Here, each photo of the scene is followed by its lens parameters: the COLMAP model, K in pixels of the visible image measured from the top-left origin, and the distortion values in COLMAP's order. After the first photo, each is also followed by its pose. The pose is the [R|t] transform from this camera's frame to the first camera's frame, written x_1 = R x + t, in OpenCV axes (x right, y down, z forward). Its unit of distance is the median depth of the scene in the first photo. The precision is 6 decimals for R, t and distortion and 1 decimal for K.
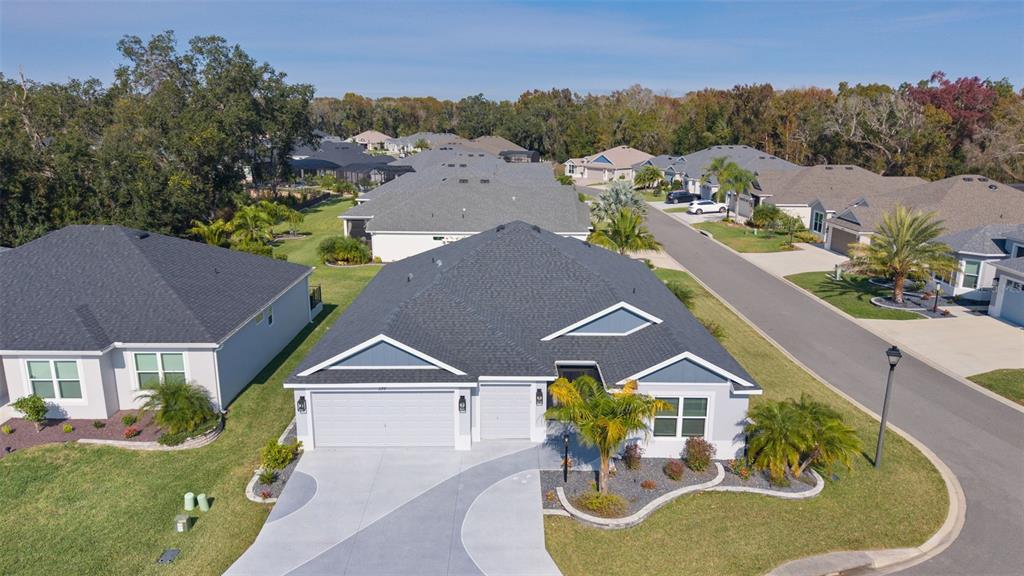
lens RADIAL K [[682.2, 0, 511.0], [0, 682.2, 289.9], [0, 0, 1]] dist [0.033437, -0.043119]
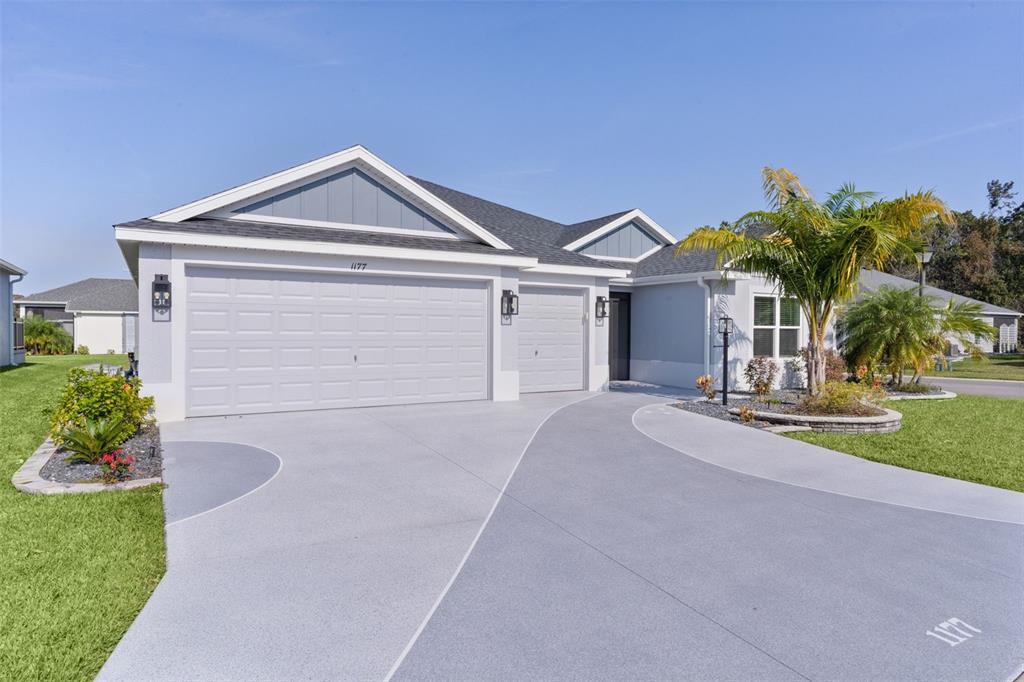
lens RADIAL K [[592.2, 0, 502.1], [0, 592.2, 332.7], [0, 0, 1]] dist [-0.012086, -0.001243]
pose [[0.863711, 0.000414, 0.503988, -0.281692], [0.116869, 0.972577, -0.201084, 0.256932], [-0.490250, 0.232579, 0.839977, 0.572099]]
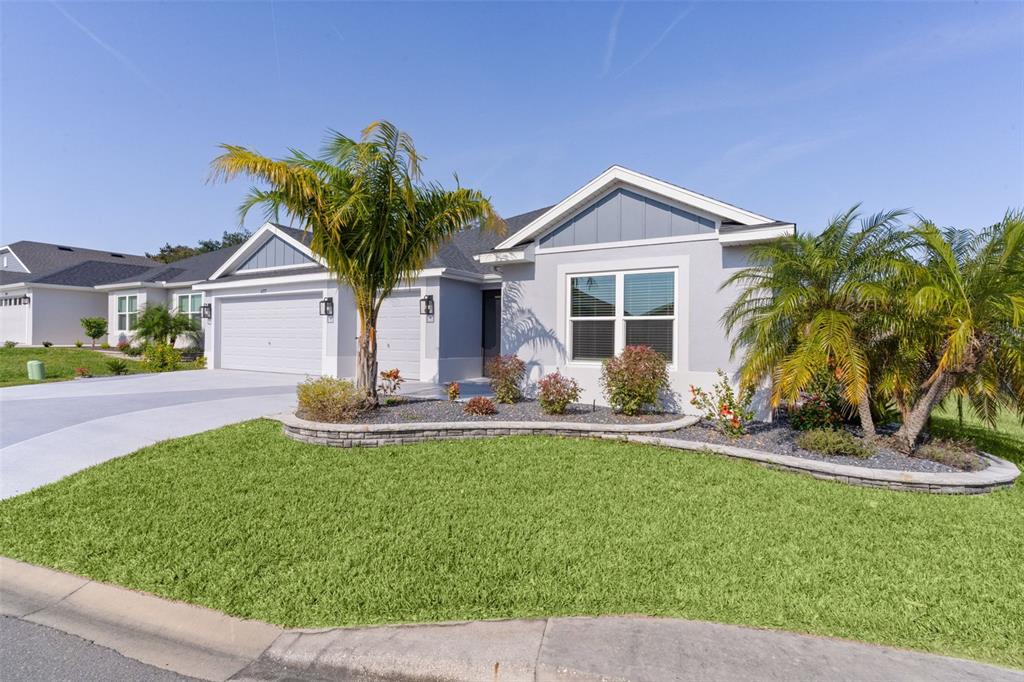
lens RADIAL K [[493.1, 0, 491.7], [0, 493.1, 344.7], [0, 0, 1]] dist [0.001353, 0.000579]
pose [[0.855478, 0.012553, -0.517686, 0.322284], [-0.120688, 0.977010, -0.175746, 0.254471], [0.503578, 0.212826, 0.837326, 0.601377]]
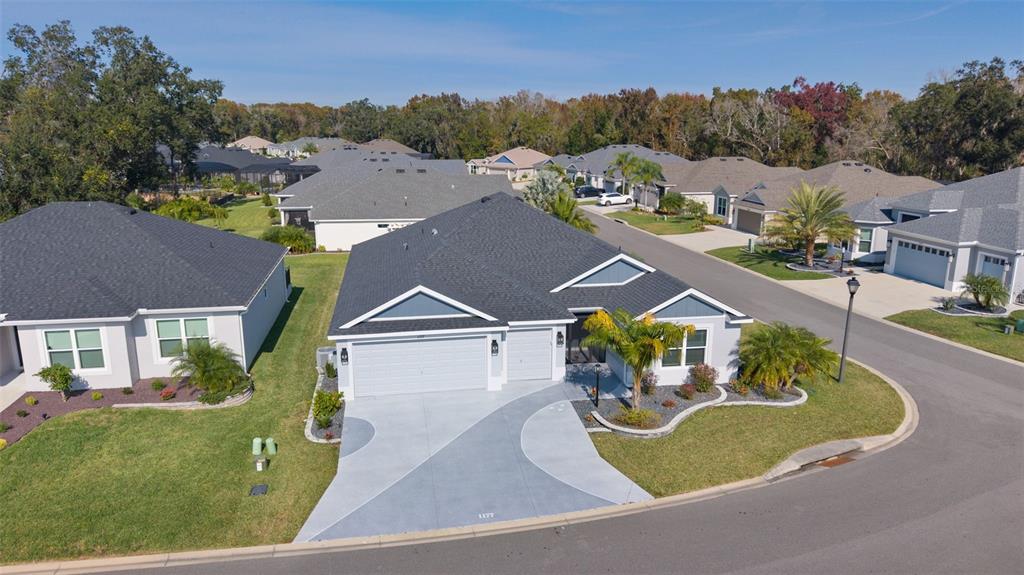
lens RADIAL K [[682.2, 0, 509.3], [0, 682.2, 286.7], [0, 0, 1]] dist [0.033437, -0.043119]
pose [[0.985478, -0.039935, 0.165042, -0.205754], [0.042461, 0.999028, -0.011801, 0.077367], [-0.164410, 0.018638, 0.986216, -0.072853]]
